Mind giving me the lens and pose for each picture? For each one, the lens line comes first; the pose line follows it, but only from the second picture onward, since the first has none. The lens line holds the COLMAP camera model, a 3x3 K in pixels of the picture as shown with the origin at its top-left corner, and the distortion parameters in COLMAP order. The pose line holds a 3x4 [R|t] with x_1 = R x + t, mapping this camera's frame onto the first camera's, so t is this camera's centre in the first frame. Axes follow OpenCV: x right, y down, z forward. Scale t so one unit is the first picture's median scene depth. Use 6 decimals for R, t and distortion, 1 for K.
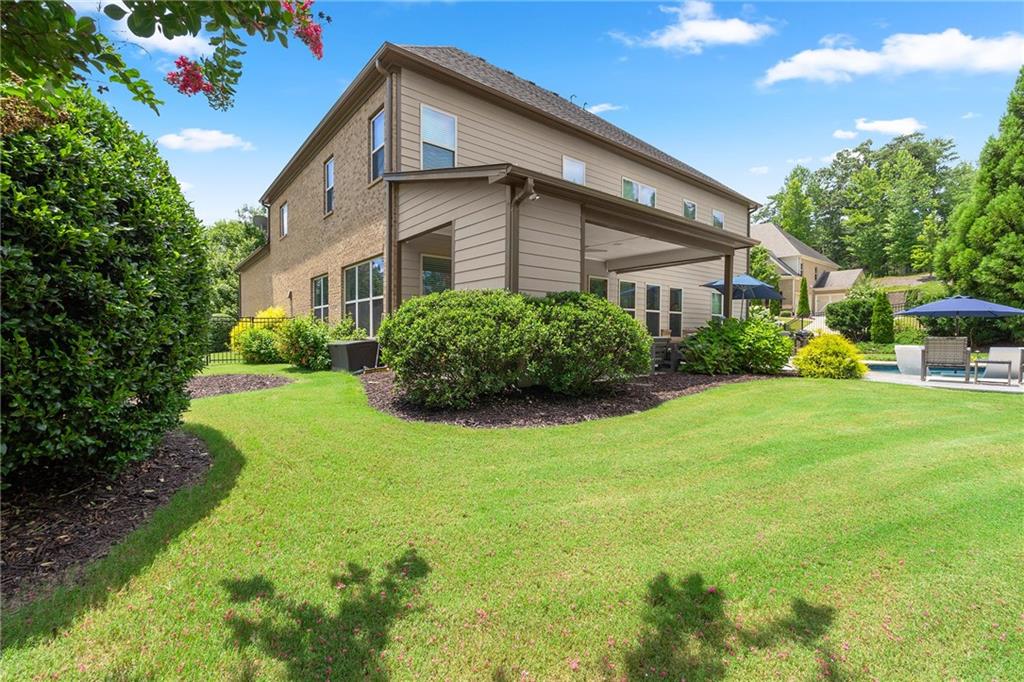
lens RADIAL K [[451.8, 0, 515.4], [0, 451.8, 342.4], [0, 0, 1]] dist [-0.003595, 0.000481]
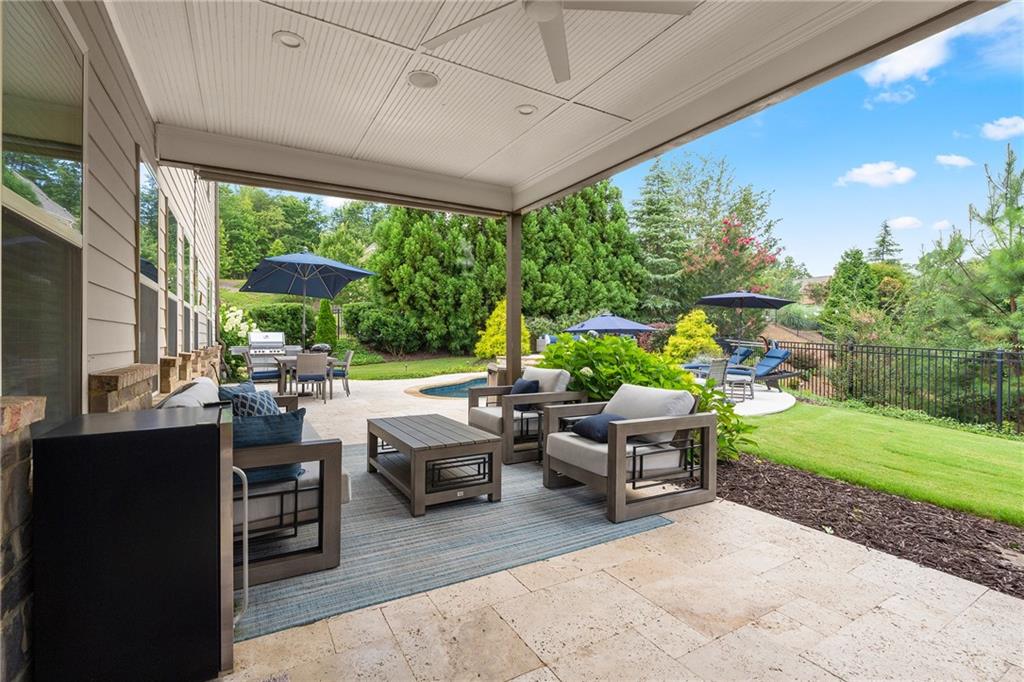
lens RADIAL K [[451.8, 0, 516.8], [0, 451.8, 336.3], [0, 0, 1]] dist [-0.003595, 0.000481]
pose [[0.153030, -0.007137, 0.988196, -0.017314], [0.025025, 0.999681, 0.003344, -0.028362], [-0.987905, 0.024218, 0.153160, 0.490542]]
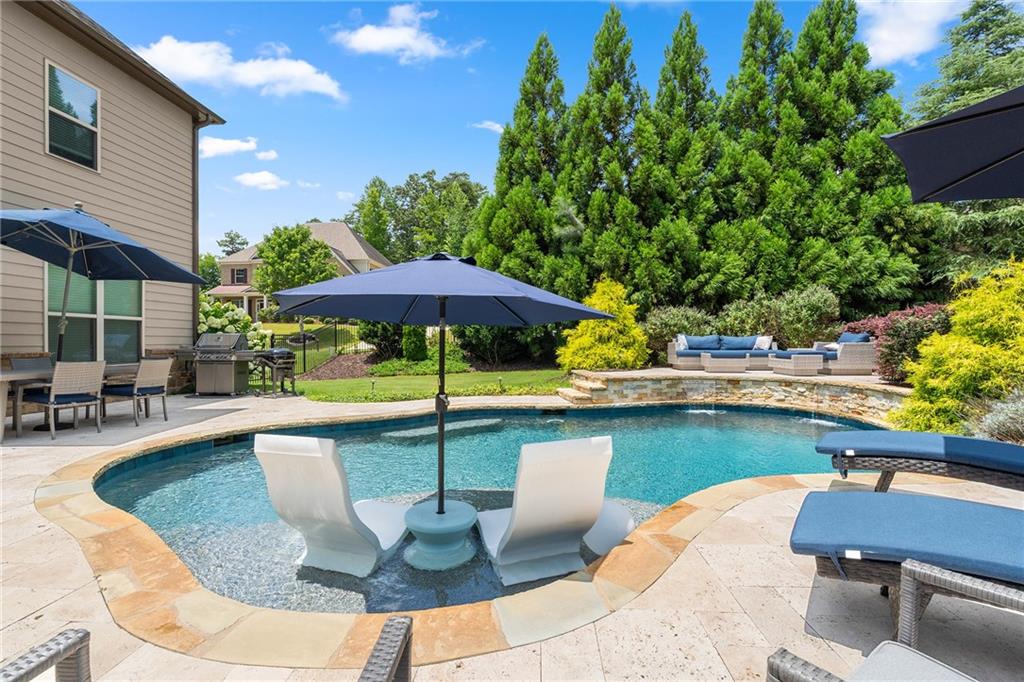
lens RADIAL K [[451.8, 0, 514.5], [0, 451.8, 336.9], [0, 0, 1]] dist [-0.003595, 0.000481]
pose [[0.681938, -0.001271, 0.731409, 0.369204], [0.022285, 0.999570, -0.019041, -0.019707], [-0.731071, 0.029285, 0.681673, 0.352315]]
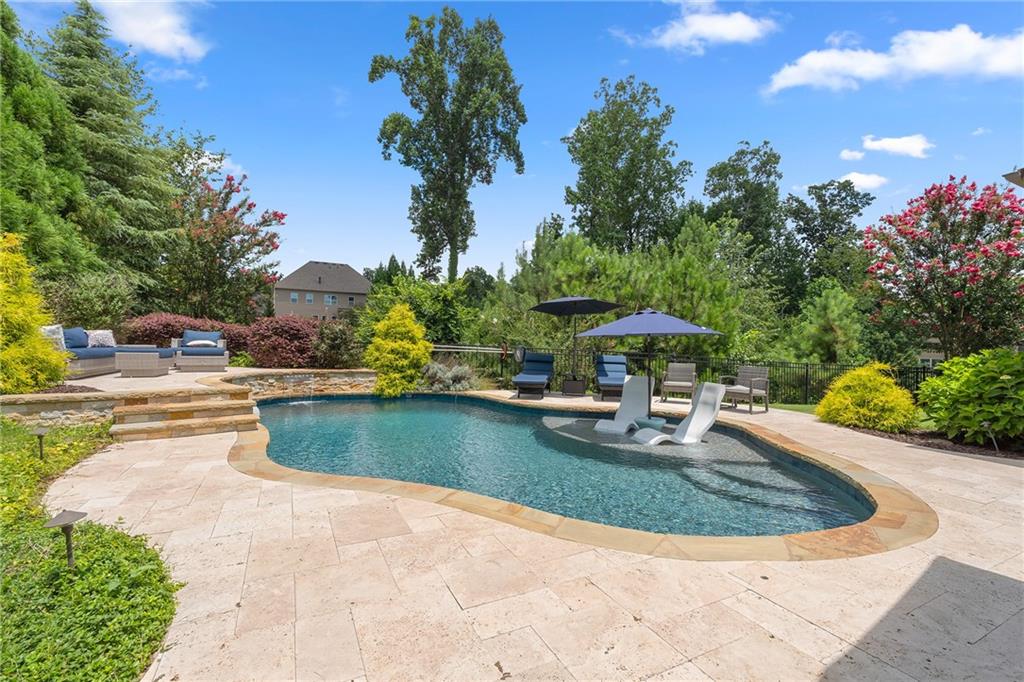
lens RADIAL K [[451.8, 0, 513.2], [0, 451.8, 343.1], [0, 0, 1]] dist [-0.003595, 0.000481]
pose [[-0.976194, -0.024477, 0.215512, 0.488490], [-0.021005, 0.999610, 0.018386, -0.027593], [-0.215878, 0.013422, -0.976328, 0.814741]]
